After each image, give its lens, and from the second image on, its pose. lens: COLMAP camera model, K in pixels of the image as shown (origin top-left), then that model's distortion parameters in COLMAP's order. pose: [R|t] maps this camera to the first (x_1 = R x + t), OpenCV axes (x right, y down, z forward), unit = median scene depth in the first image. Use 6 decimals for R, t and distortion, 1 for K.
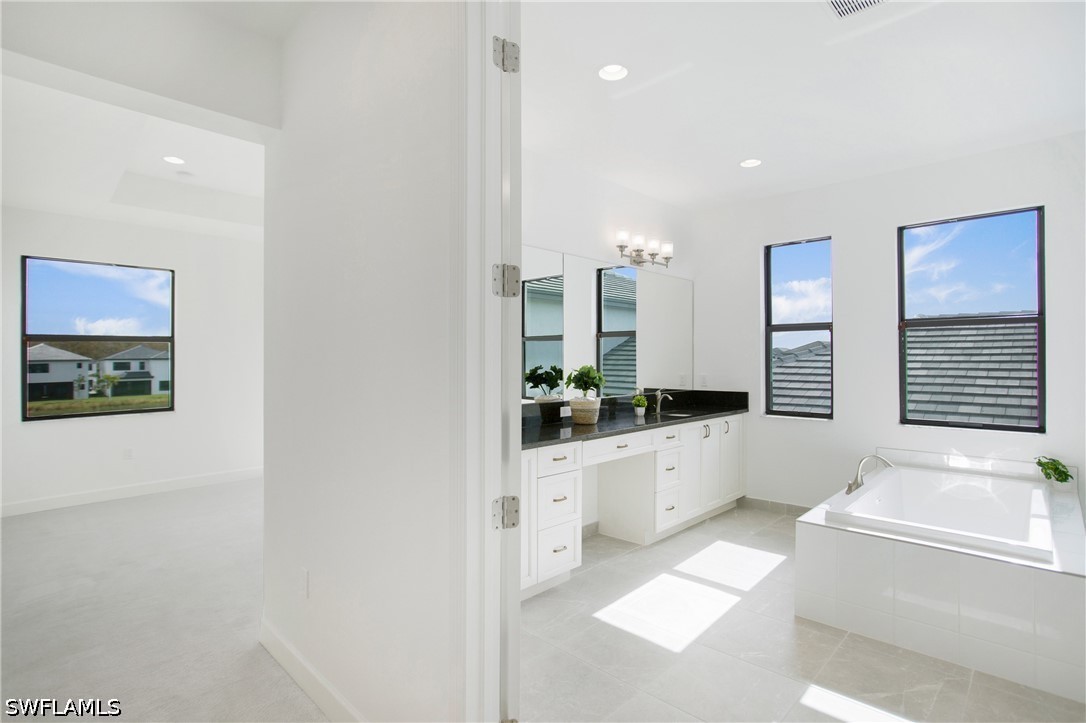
lens RADIAL K [[521.1, 0, 550.5], [0, 521.1, 367.1], [0, 0, 1]] dist [-0.037202, -0.001932]
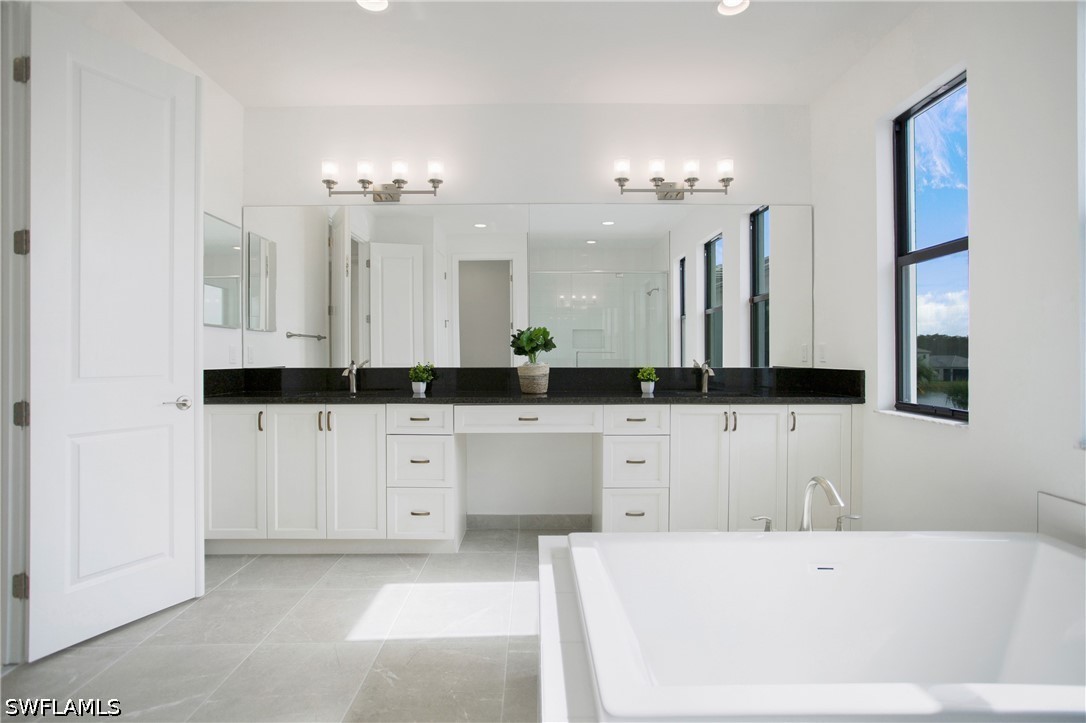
lens RADIAL K [[521.1, 0, 544.7], [0, 521.1, 361.9], [0, 0, 1]] dist [-0.037202, -0.001932]
pose [[0.692077, 0.005590, -0.721802, 0.568331], [-0.013162, 0.999901, -0.004876, 0.047869], [0.721704, 0.012876, 0.692082, 0.330056]]
